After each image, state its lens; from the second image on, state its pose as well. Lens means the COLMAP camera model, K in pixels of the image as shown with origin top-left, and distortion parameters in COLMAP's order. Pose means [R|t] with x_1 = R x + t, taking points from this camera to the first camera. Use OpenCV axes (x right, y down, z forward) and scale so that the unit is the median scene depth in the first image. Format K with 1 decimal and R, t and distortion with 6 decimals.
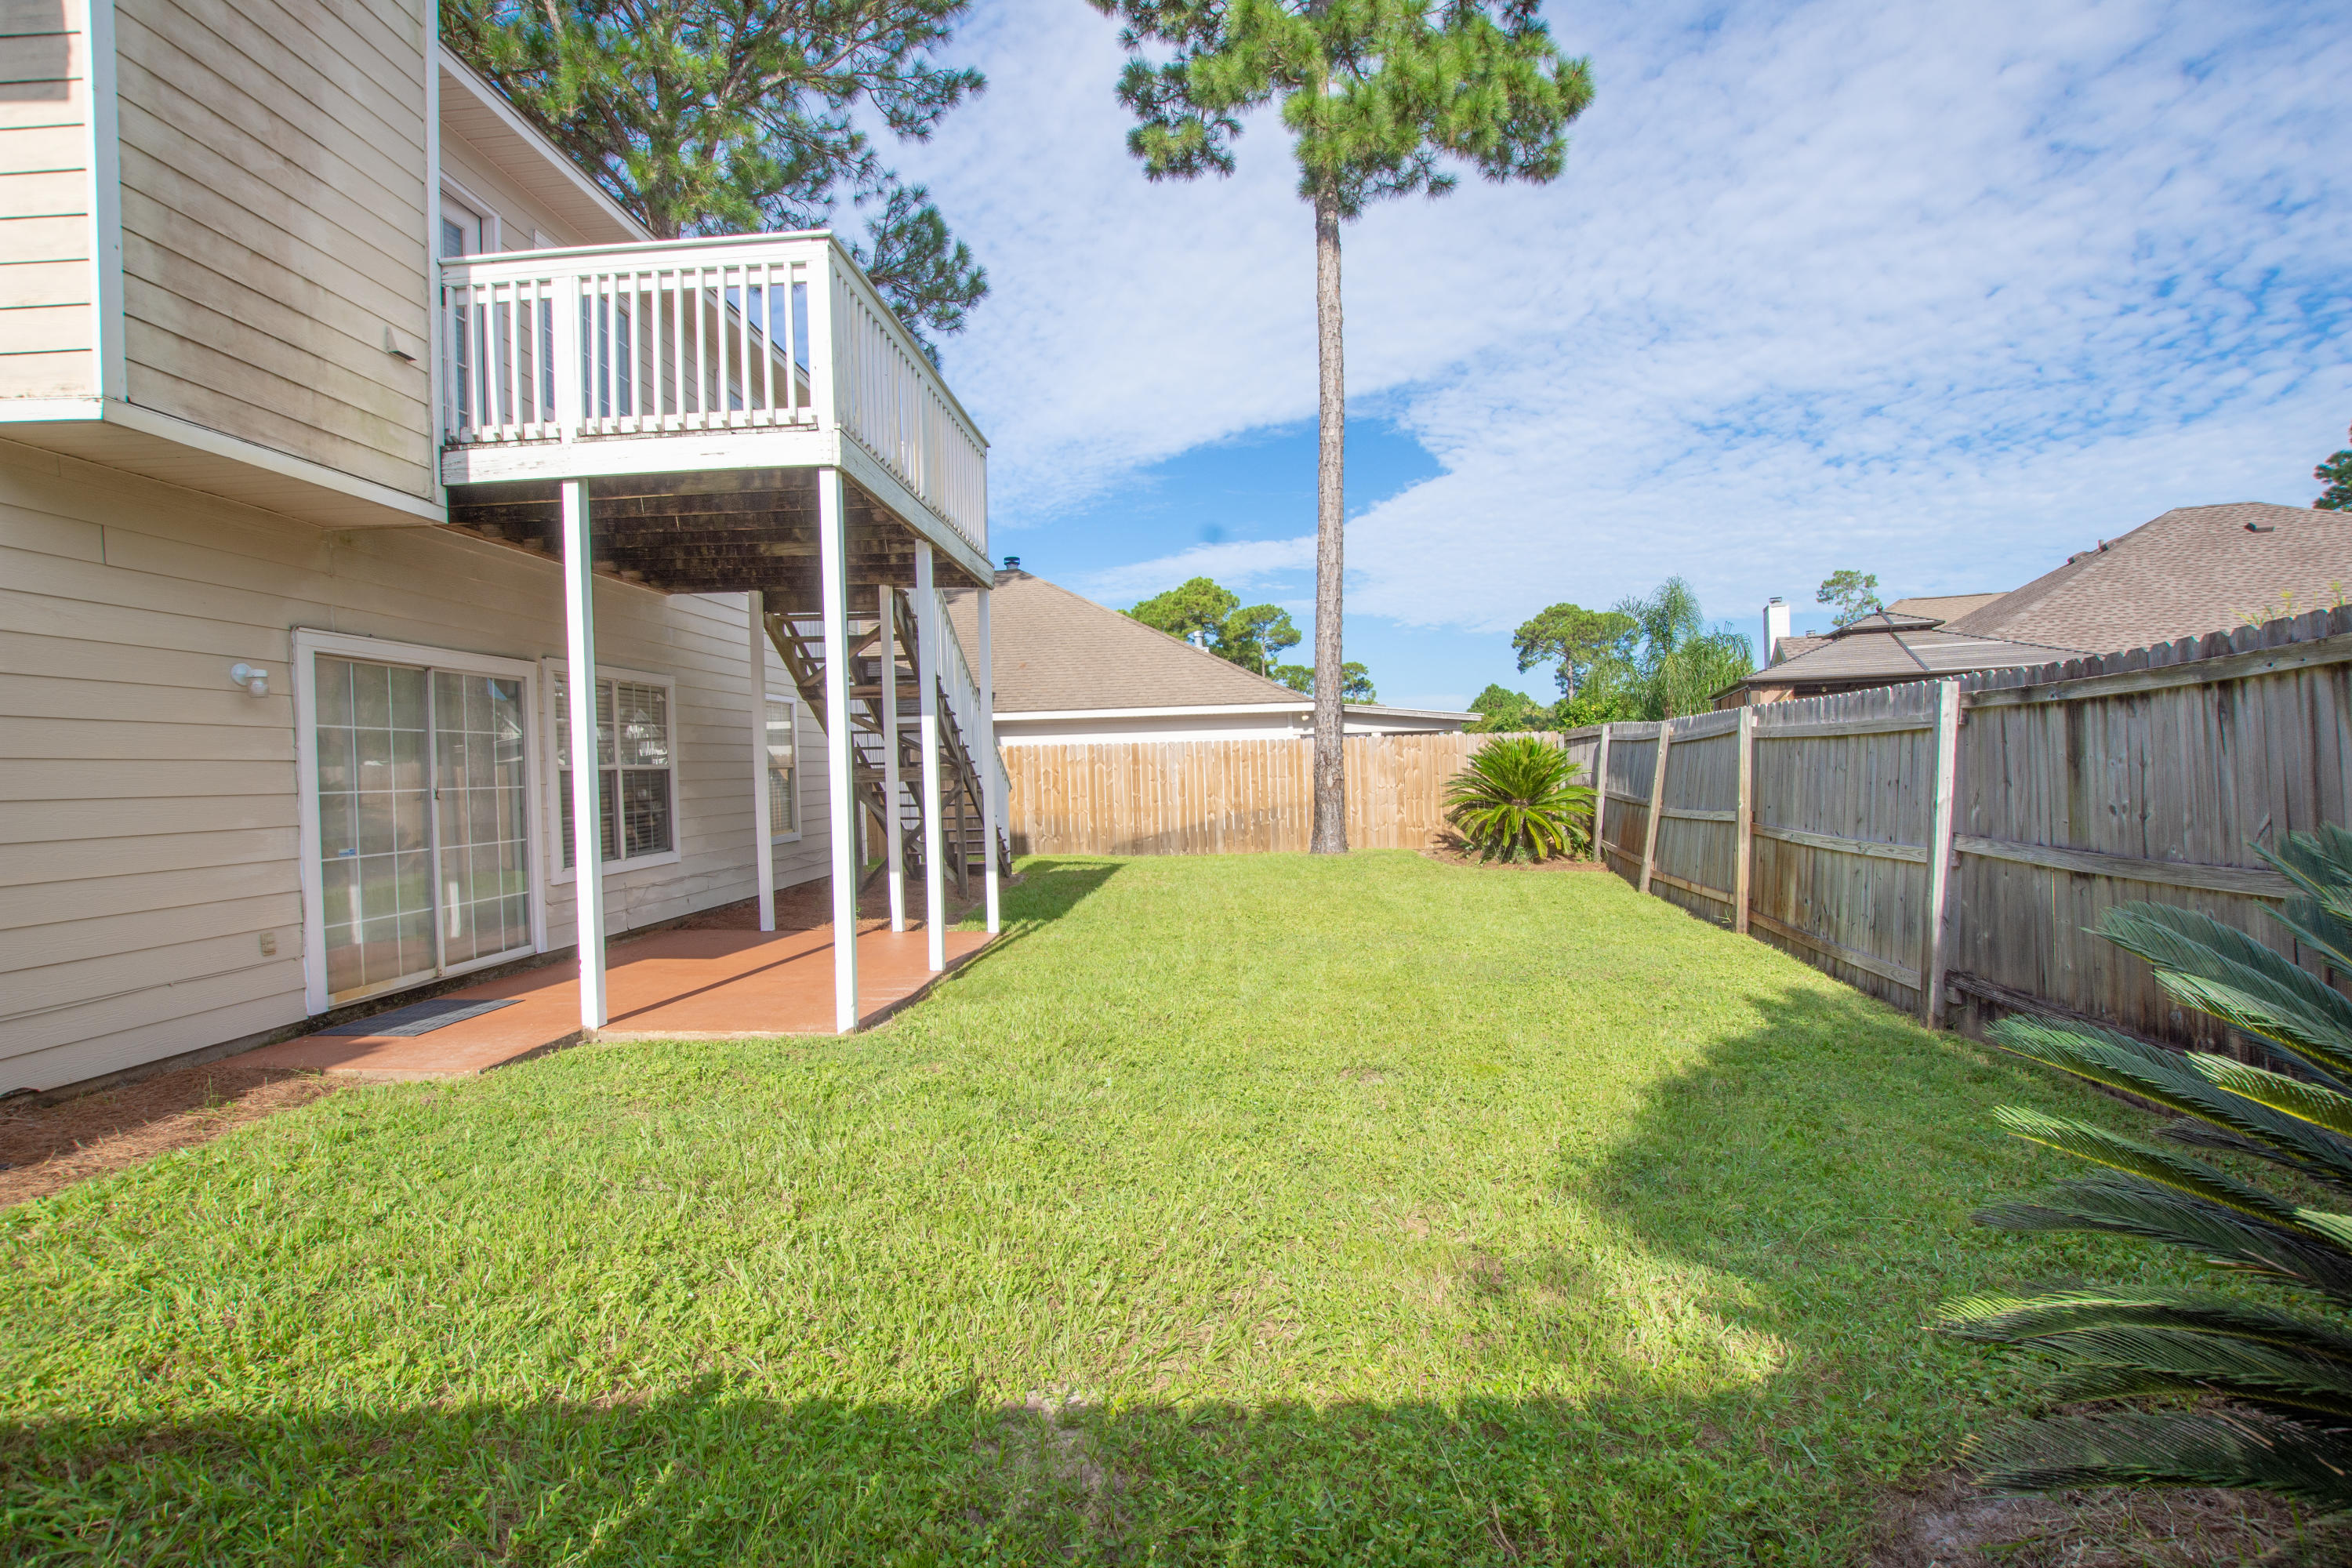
lens RADIAL K [[1031.1, 0, 1179.1], [0, 1031.1, 777.3], [0, 0, 1]] dist [-0.027479, 0.000420]
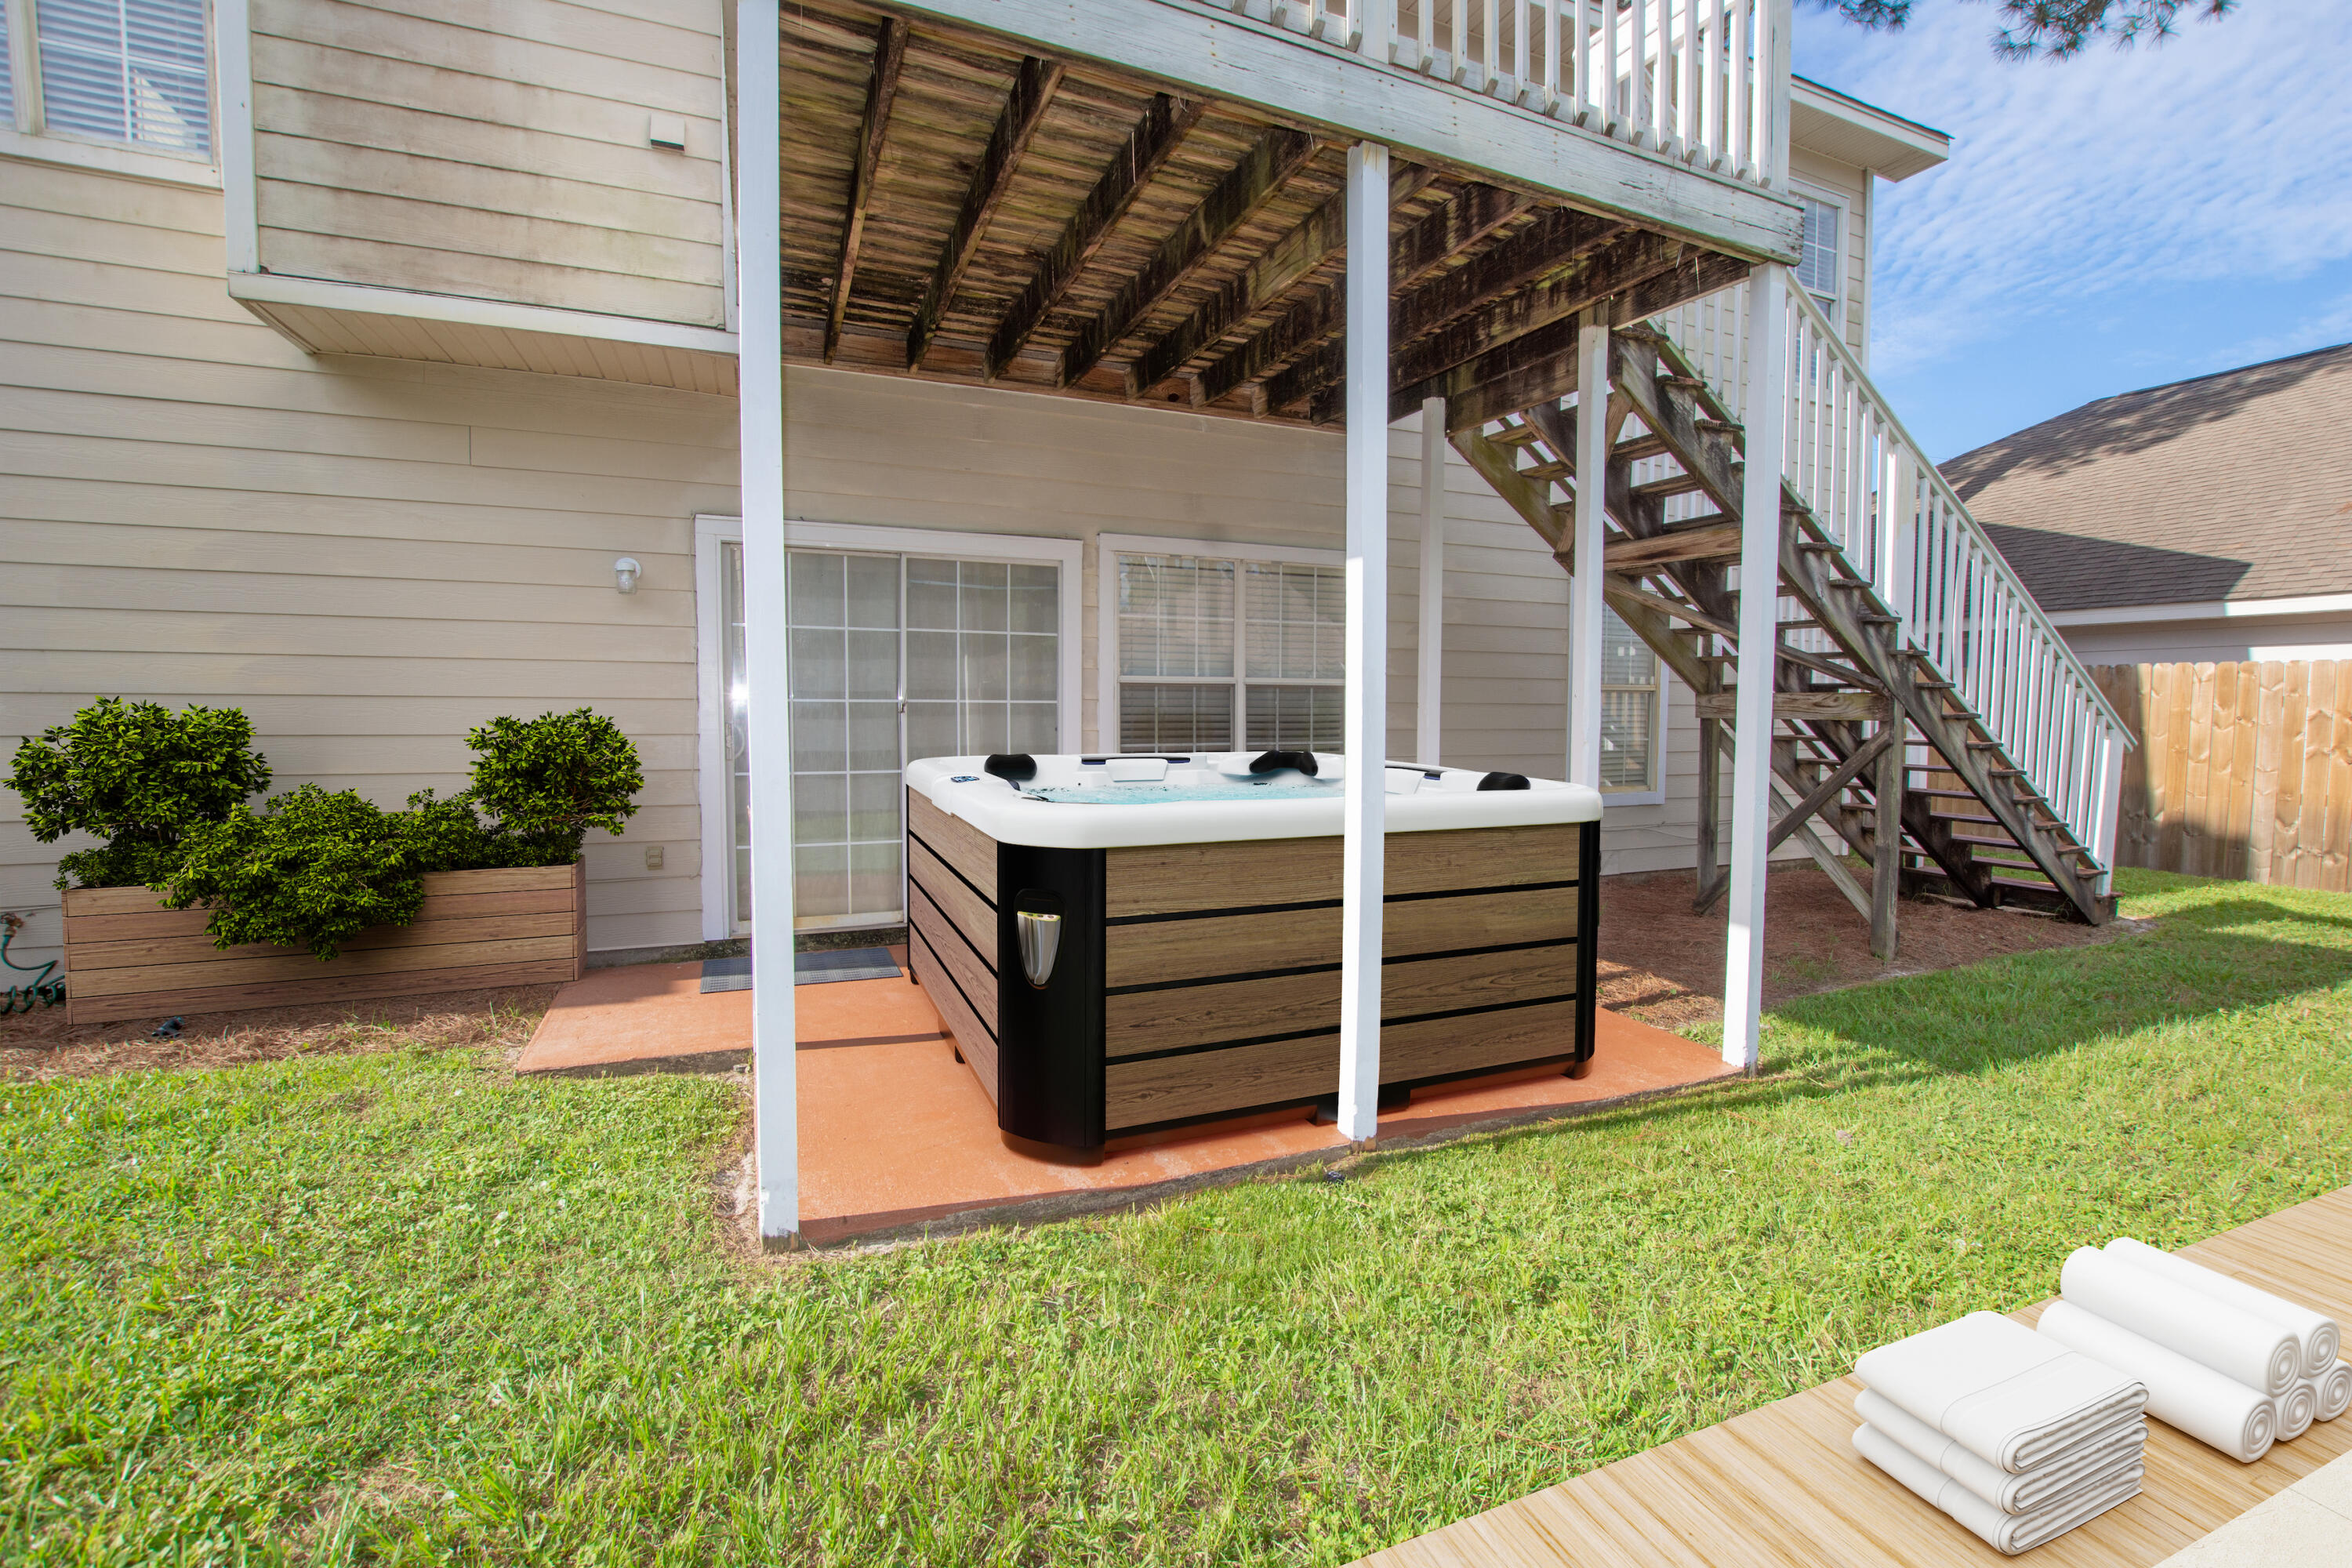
lens RADIAL K [[1031.1, 0, 1188.3], [0, 1031.1, 778.8], [0, 0, 1]] dist [-0.027479, 0.000420]
pose [[0.445351, 0.092630, -0.890552, 0.179777], [-0.028434, 0.995596, 0.089337, -0.008594], [0.894904, -0.014464, 0.446023, 1.112236]]
